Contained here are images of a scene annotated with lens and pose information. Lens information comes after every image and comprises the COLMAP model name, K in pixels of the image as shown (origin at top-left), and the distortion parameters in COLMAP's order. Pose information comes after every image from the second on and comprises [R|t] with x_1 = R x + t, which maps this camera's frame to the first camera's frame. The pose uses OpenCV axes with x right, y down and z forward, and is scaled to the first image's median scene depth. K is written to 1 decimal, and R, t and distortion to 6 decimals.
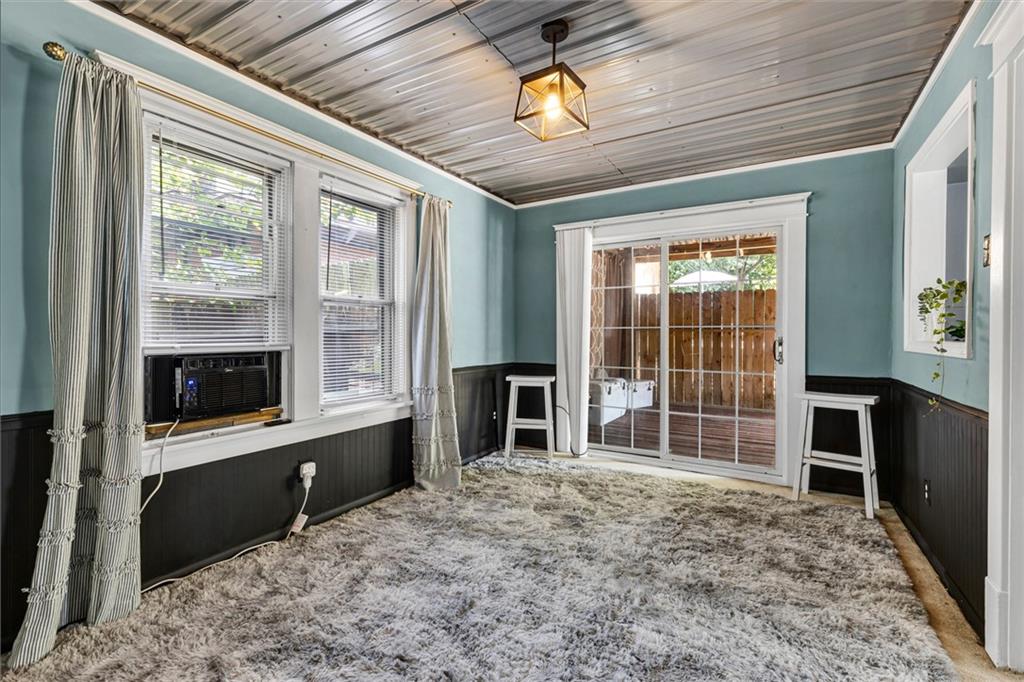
lens RADIAL K [[457.2, 0, 509.2], [0, 457.2, 338.1], [0, 0, 1]] dist [0.004836, 0.000408]
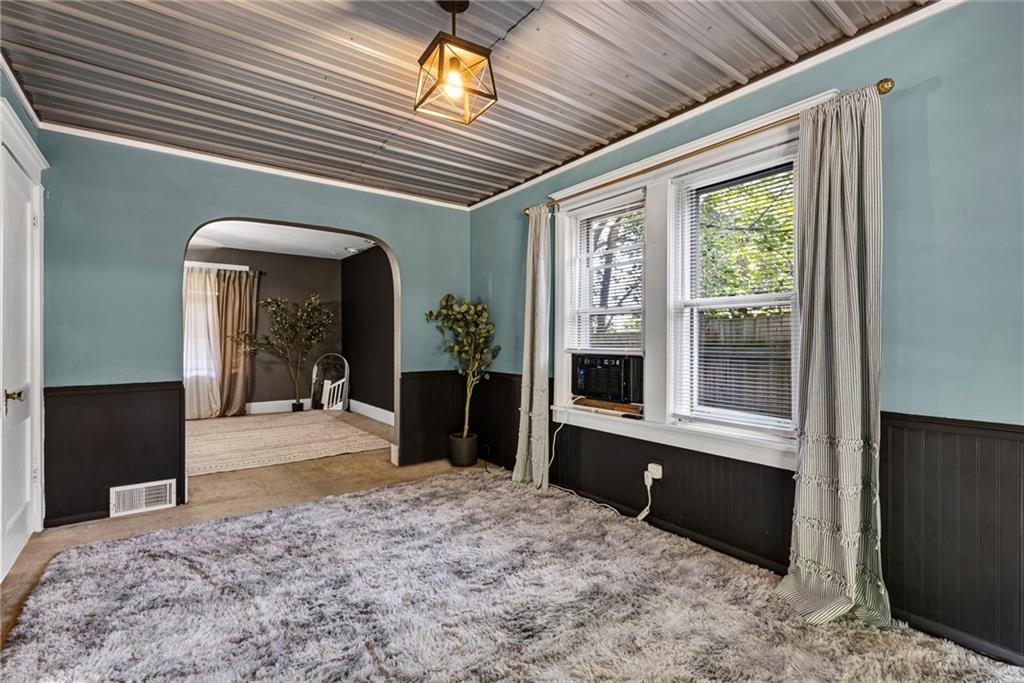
lens RADIAL K [[457.2, 0, 509.2], [0, 457.2, 338.6], [0, 0, 1]] dist [0.004836, 0.000408]
pose [[-0.379938, -0.005766, -0.924994, 0.716193], [-0.012859, 0.999917, -0.000951, -0.010274], [0.924922, 0.011533, -0.379981, 1.174242]]
